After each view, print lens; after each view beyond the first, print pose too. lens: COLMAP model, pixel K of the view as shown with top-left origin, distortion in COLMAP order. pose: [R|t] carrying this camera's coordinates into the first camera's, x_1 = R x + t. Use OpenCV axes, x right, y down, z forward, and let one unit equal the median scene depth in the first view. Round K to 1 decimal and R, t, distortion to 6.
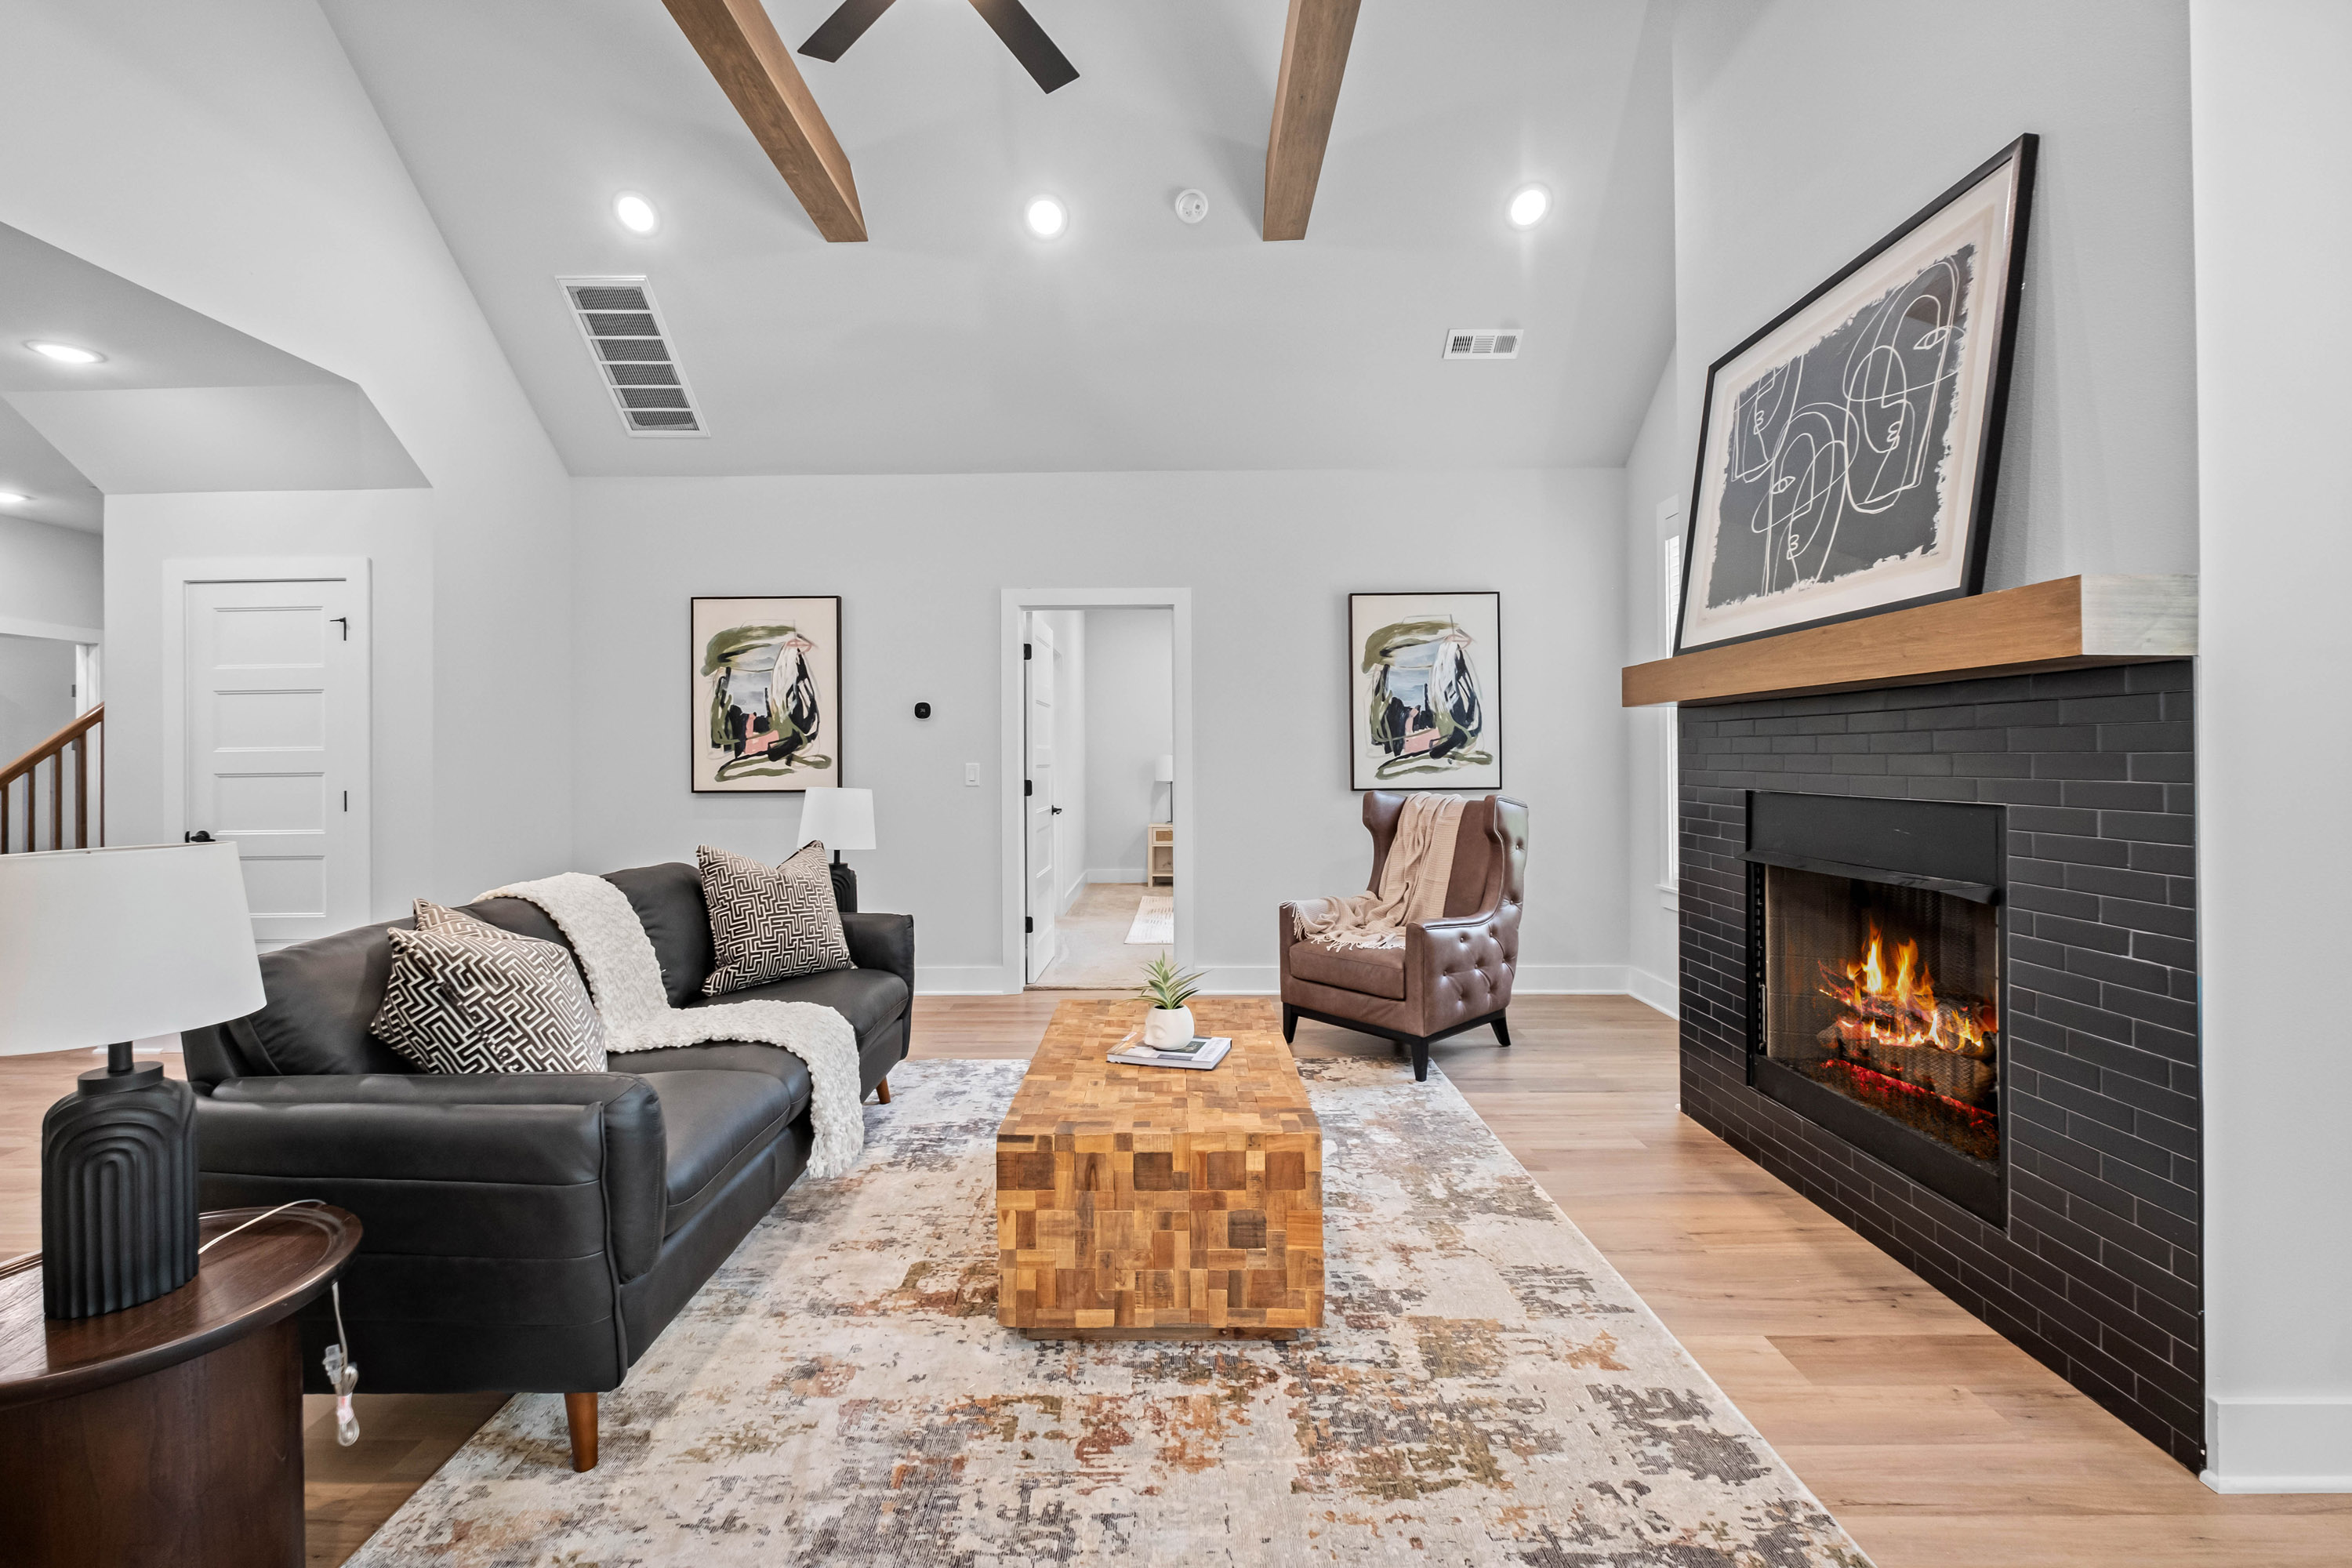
lens RADIAL K [[1031.6, 0, 1165.9], [0, 1031.6, 750.4], [0, 0, 1]] dist [0.001417, -0.000299]
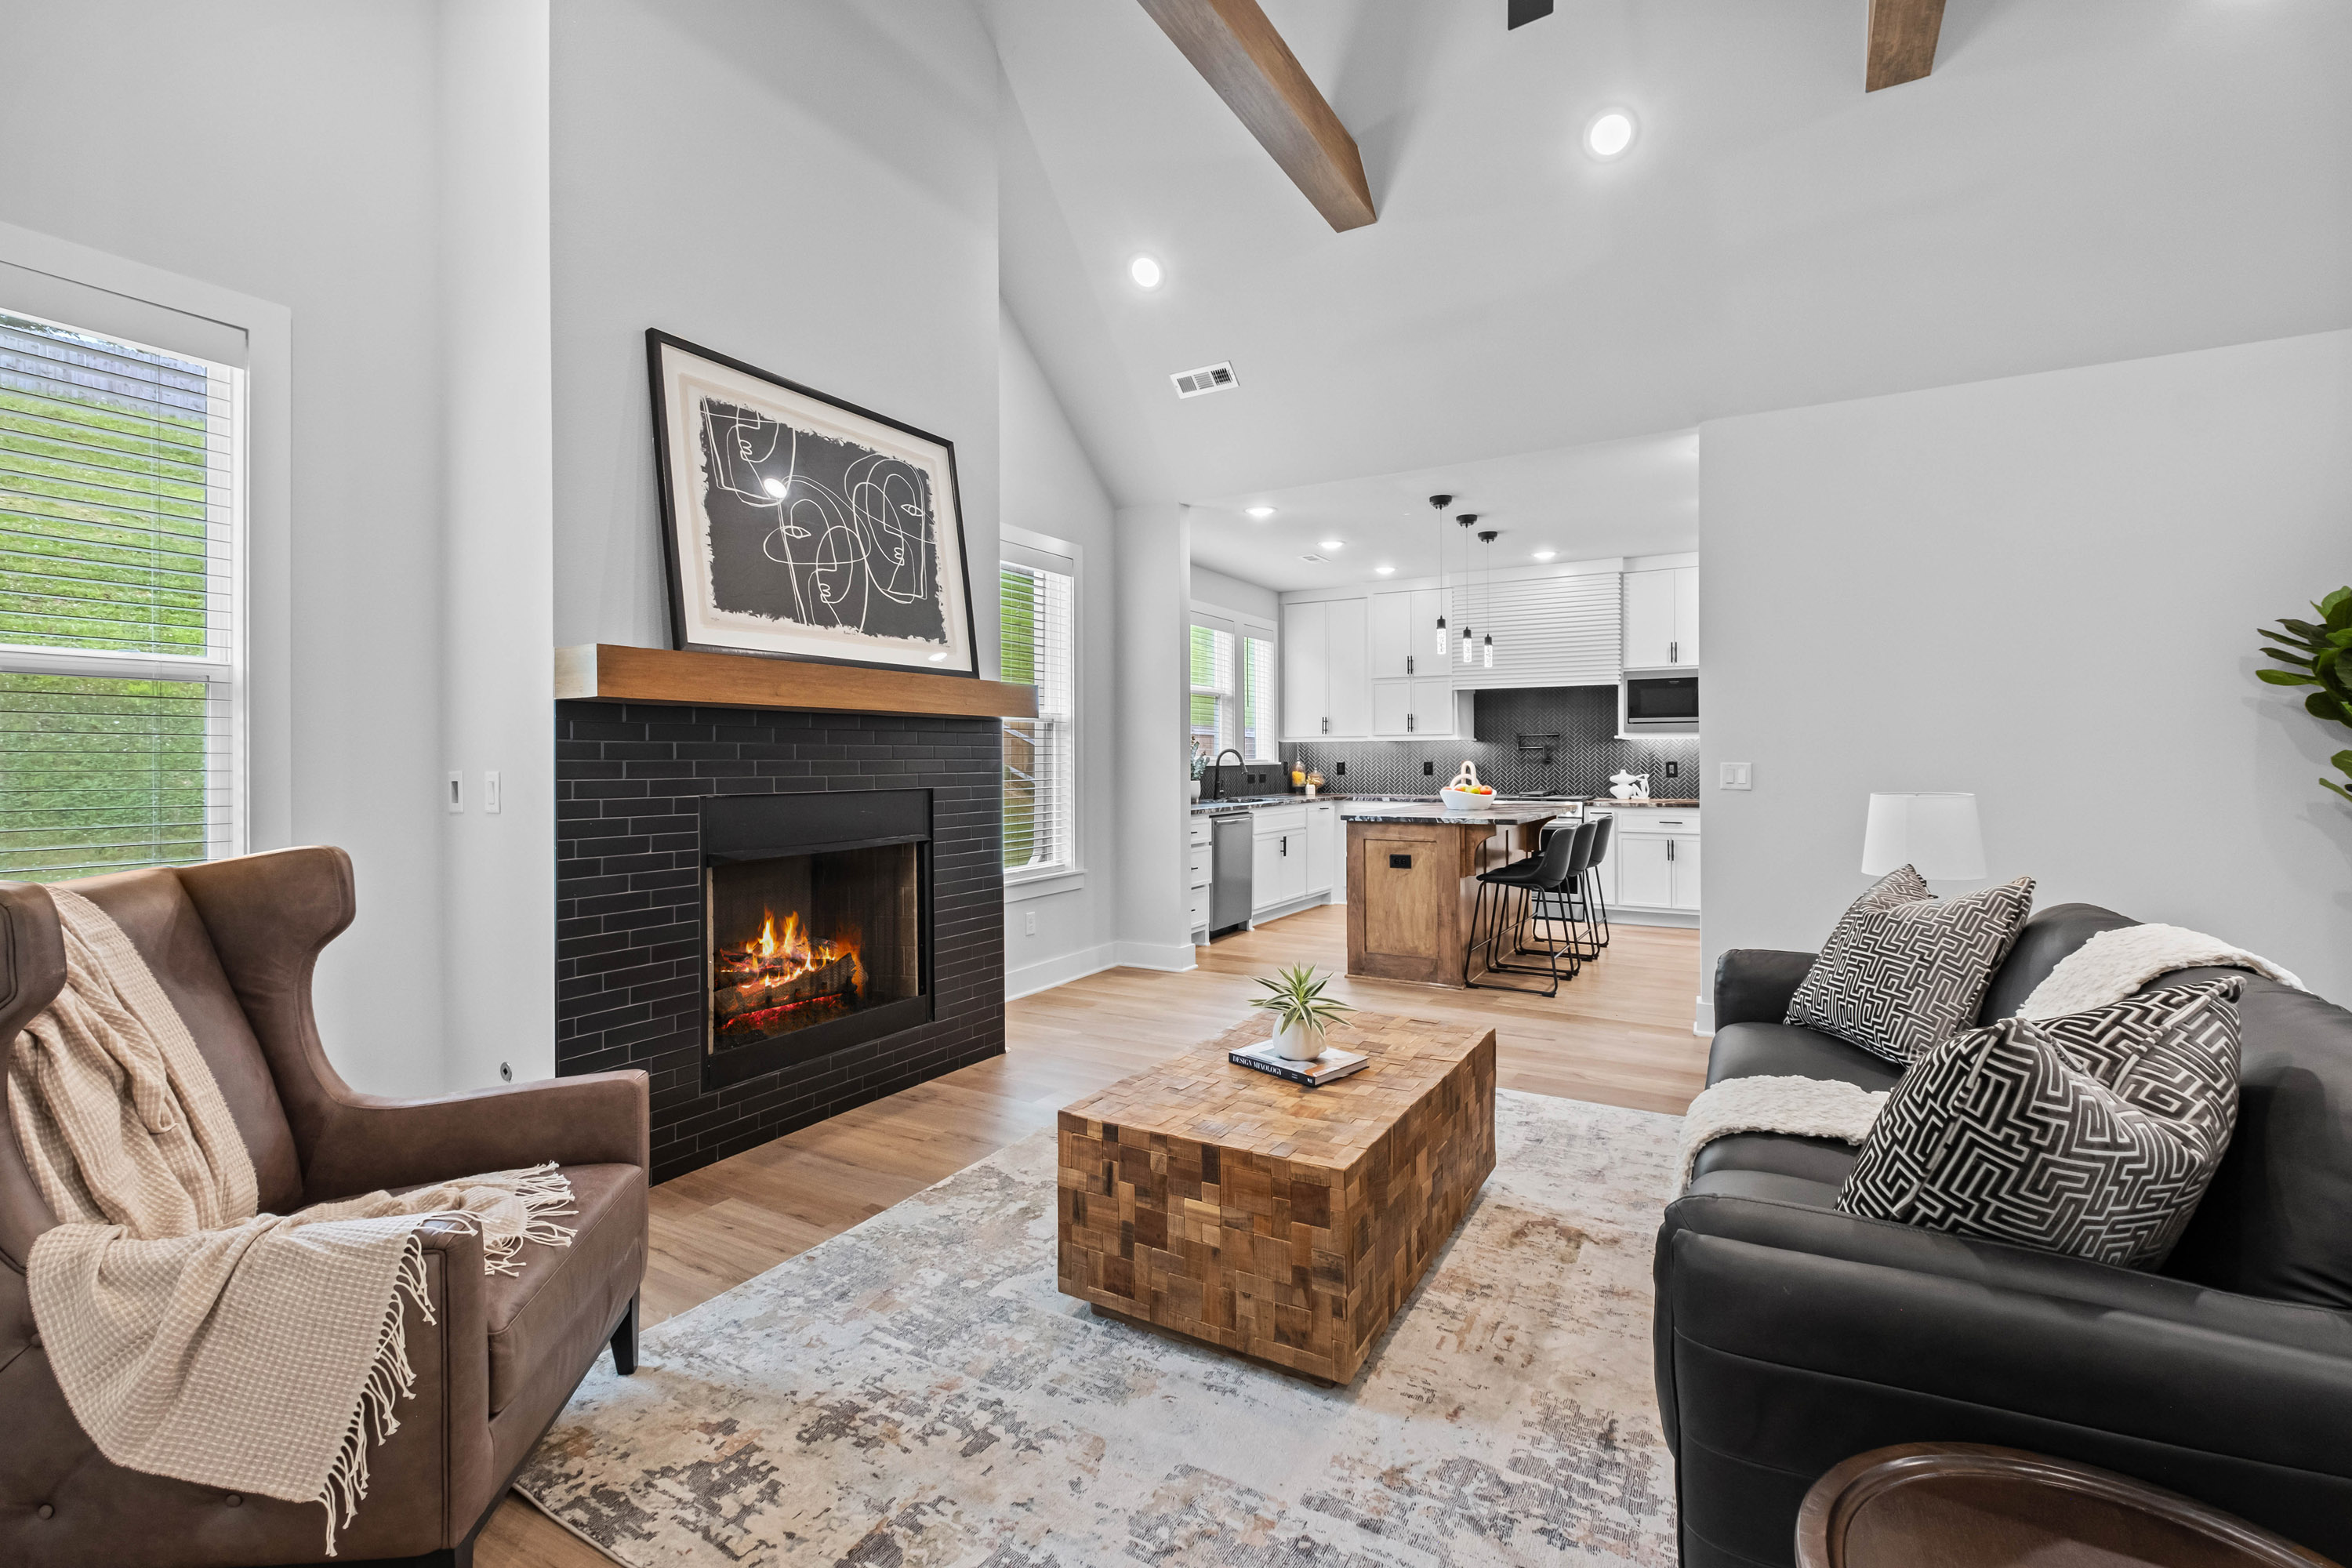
lens RADIAL K [[1024.7, 0, 1174.1], [0, 1024.7, 761.3], [0, 0, 1]] dist [0.002437, -0.006800]
pose [[-0.867030, 0.006747, 0.498209, -0.314695], [0.004383, 0.999973, -0.005914, 0.011953], [-0.498236, -0.002944, -0.867037, 1.583446]]
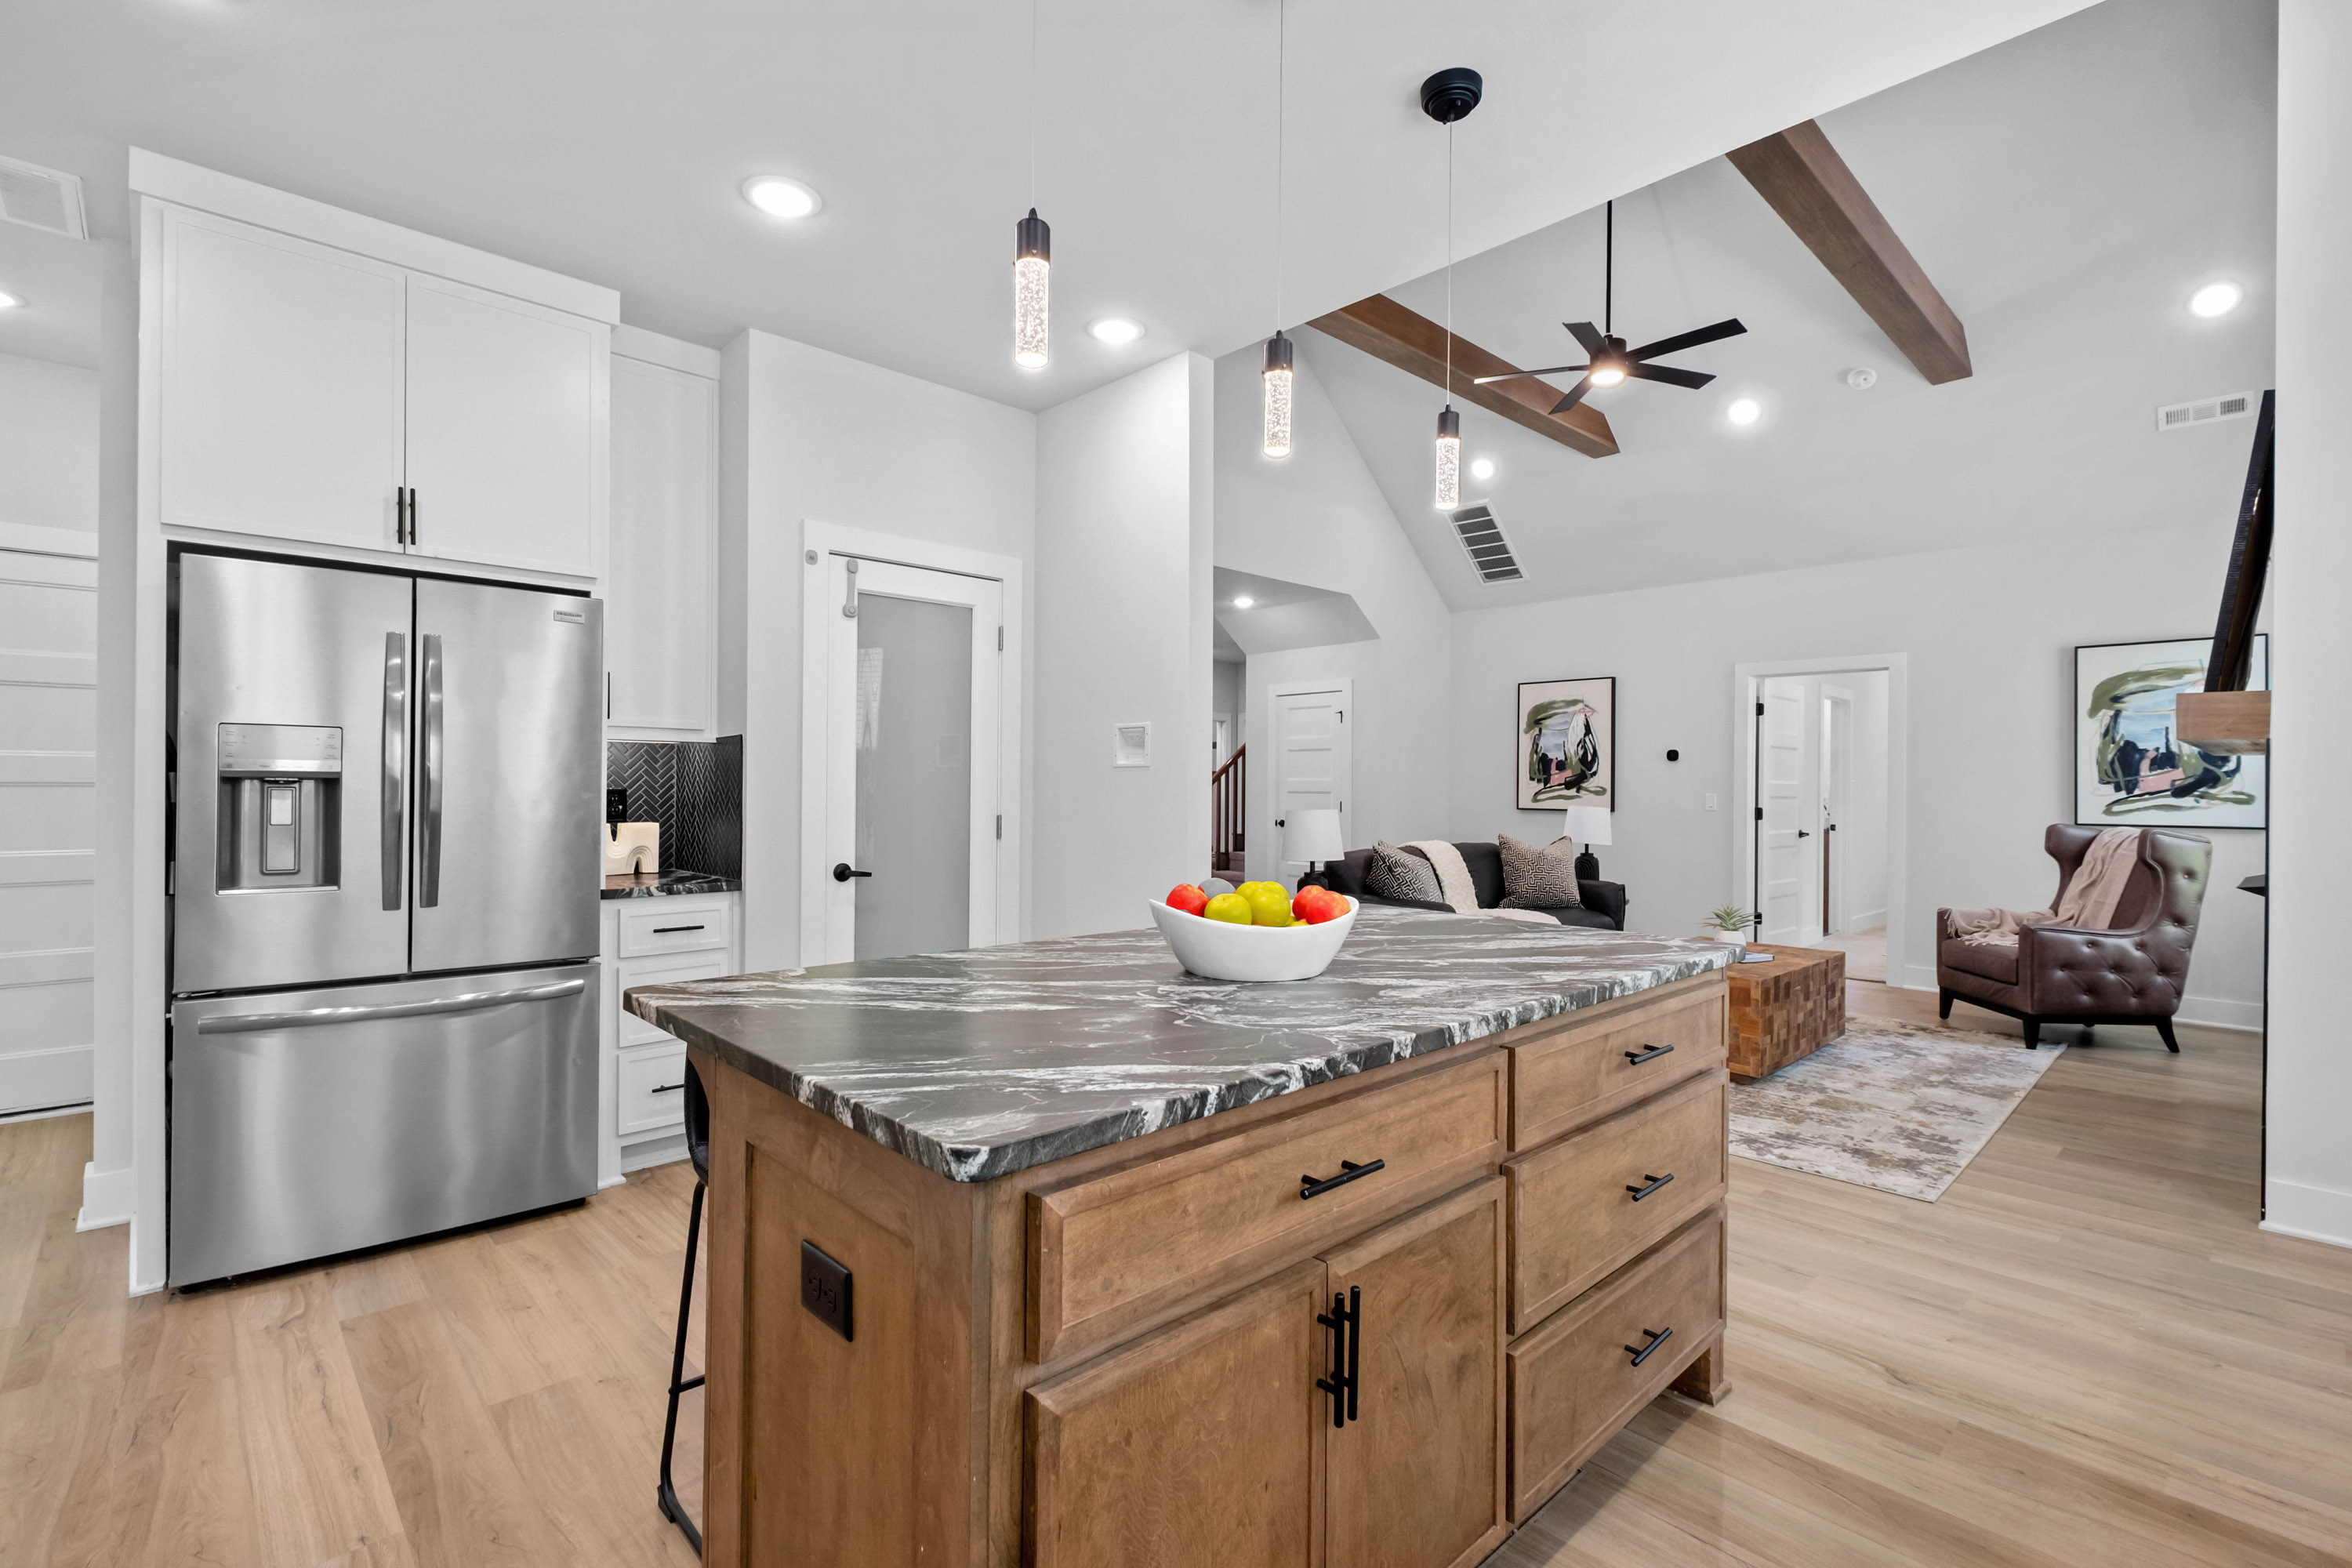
lens RADIAL K [[1062.4, 0, 1157.1], [0, 1062.4, 784.5], [0, 0, 1]] dist [0.000684, -0.000231]
pose [[0.687535, 0.012574, -0.726043, 0.544188], [-0.009557, 0.999920, 0.008267, -0.007446], [0.726089, 0.001255, 0.687600, -0.817088]]
